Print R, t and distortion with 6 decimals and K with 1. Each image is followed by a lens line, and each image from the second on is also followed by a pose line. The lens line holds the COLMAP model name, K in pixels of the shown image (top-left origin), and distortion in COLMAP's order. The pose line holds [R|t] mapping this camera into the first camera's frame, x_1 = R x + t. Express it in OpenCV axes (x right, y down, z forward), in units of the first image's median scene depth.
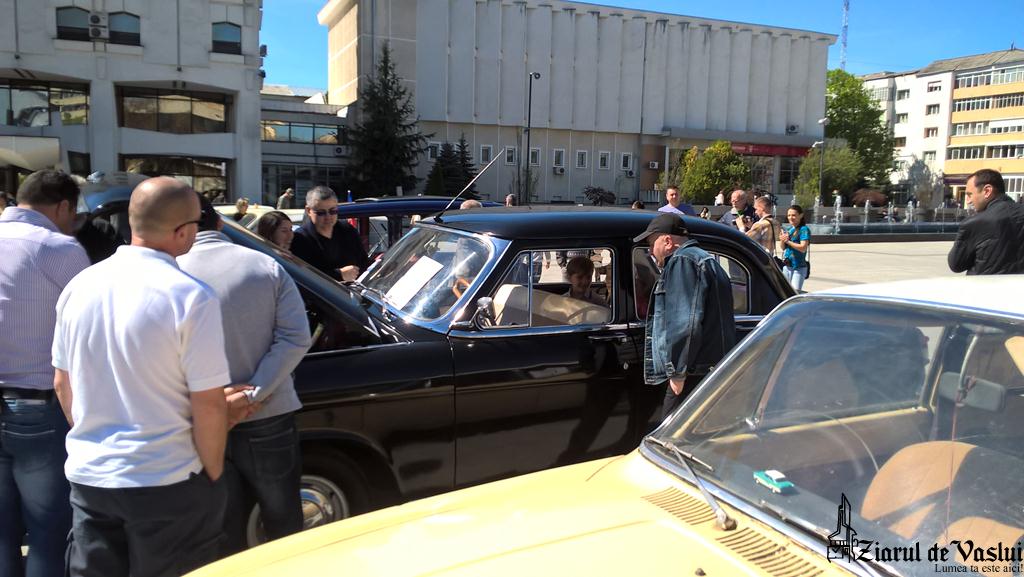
lens RADIAL K [[816.3, 0, 513.0], [0, 816.3, 312.2], [0, 0, 1]] dist [0.041022, -0.048397]
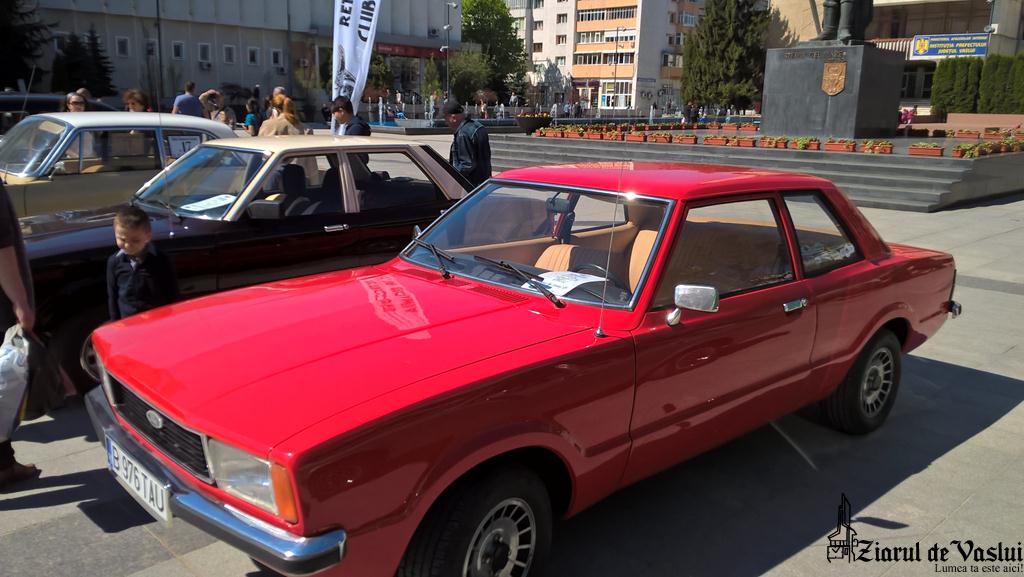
lens RADIAL K [[818.5, 0, 516.2], [0, 818.5, 302.8], [0, 0, 1]] dist [0.071382, -0.101294]
pose [[0.933221, -0.079683, 0.350357, 0.030551], [0.041801, 0.992555, 0.114399, 0.013528], [-0.356864, -0.092114, 0.929604, -0.093716]]
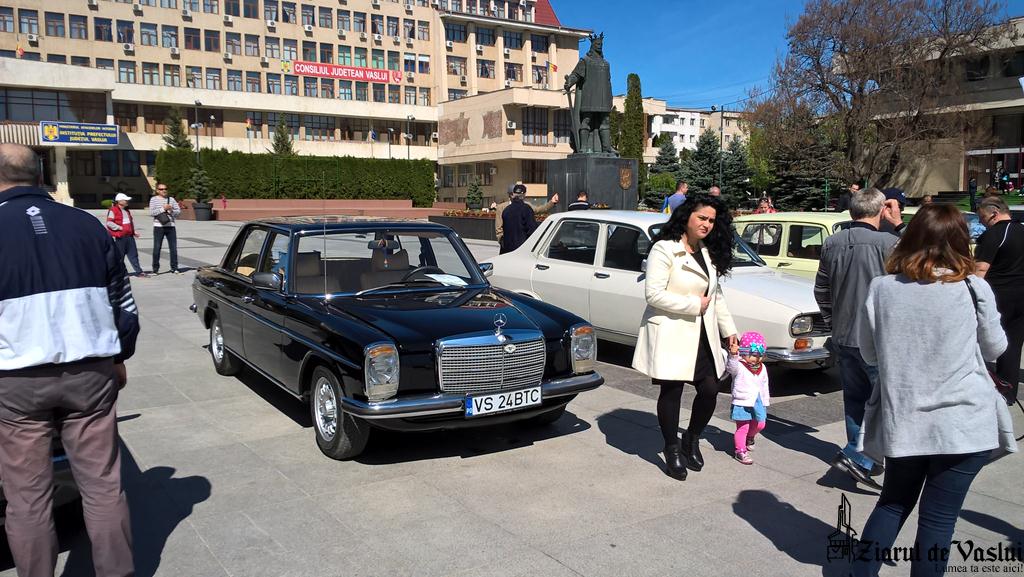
lens RADIAL K [[818.5, 0, 510.4], [0, 818.5, 291.3], [0, 0, 1]] dist [0.071382, -0.101294]
pose [[-0.161523, -0.122565, 0.979228, -0.194064], [0.128080, 0.981262, 0.143946, -0.041616], [-0.978522, 0.148670, -0.142798, 0.295989]]
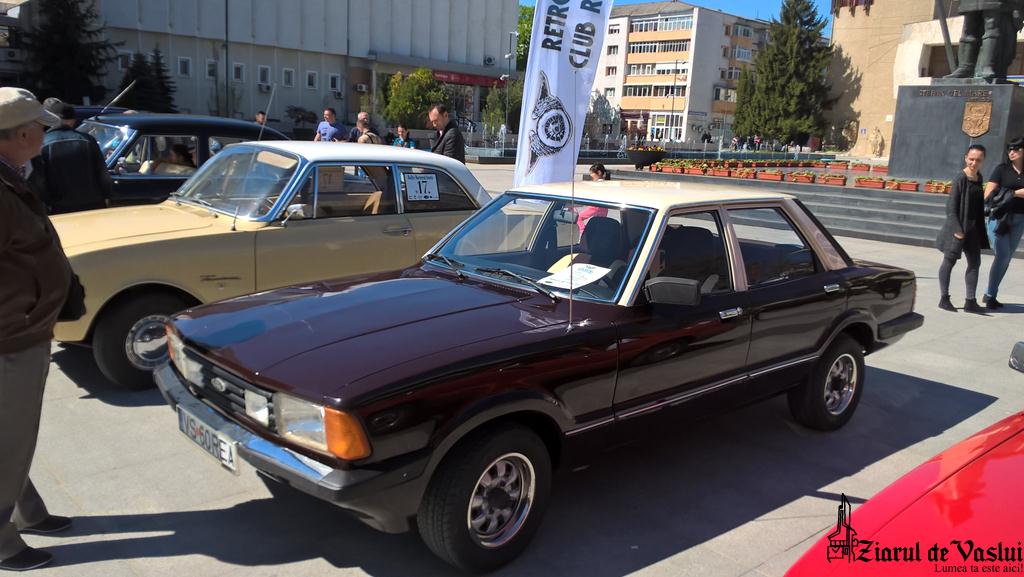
lens RADIAL K [[818.5, 0, 515.1], [0, 818.5, 301.7], [0, 0, 1]] dist [0.071382, -0.101294]
pose [[0.946212, -0.035292, 0.321618, 0.010842], [0.010270, 0.996809, 0.079166, 0.009384], [-0.323385, -0.071605, 0.943554, -0.064560]]
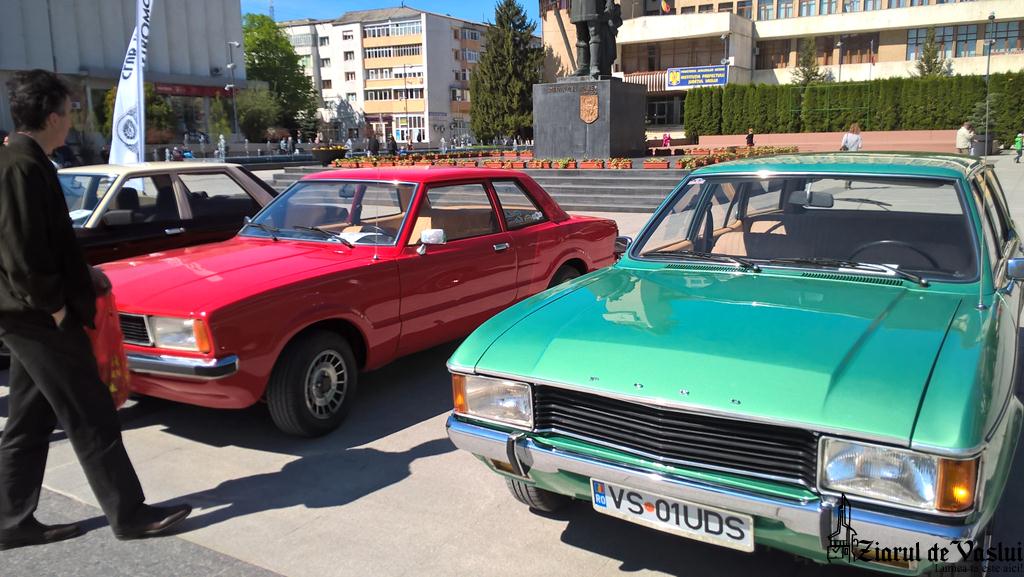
lens RADIAL K [[818.5, 0, 519.8], [0, 818.5, 302.8], [0, 0, 1]] dist [0.071382, -0.101294]
pose [[0.817652, -0.138946, 0.558695, 0.019746], [0.105068, 0.990155, 0.092481, 0.018220], [-0.566045, -0.016916, 0.824201, -0.120367]]
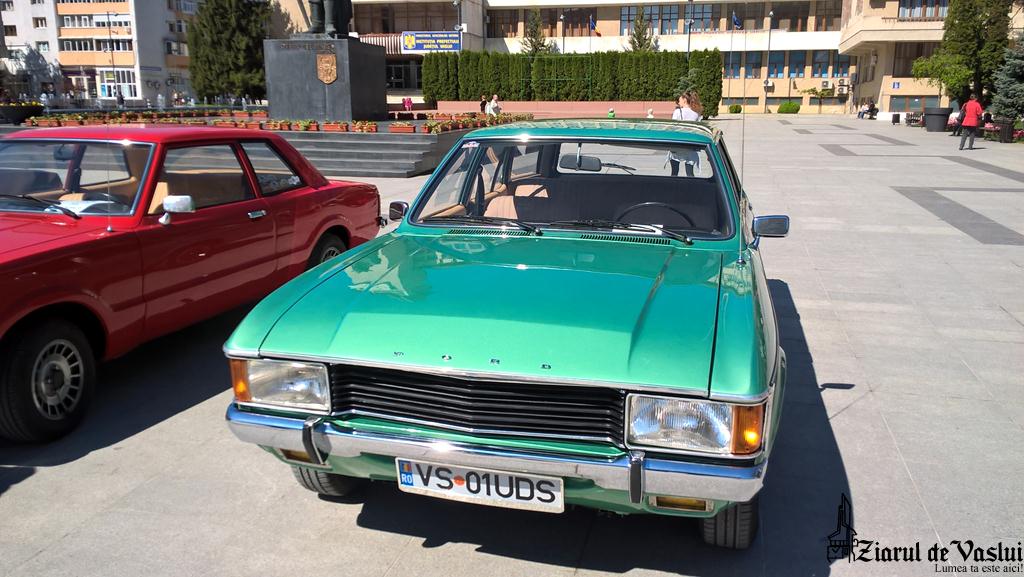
lens RADIAL K [[818.5, 0, 517.4], [0, 818.5, 301.4], [0, 0, 1]] dist [0.071382, -0.101294]
pose [[0.605546, -0.198185, 0.770737, 0.019351], [0.110819, 0.980058, 0.164942, 0.018042], [-0.788056, -0.014467, 0.615433, -0.117305]]
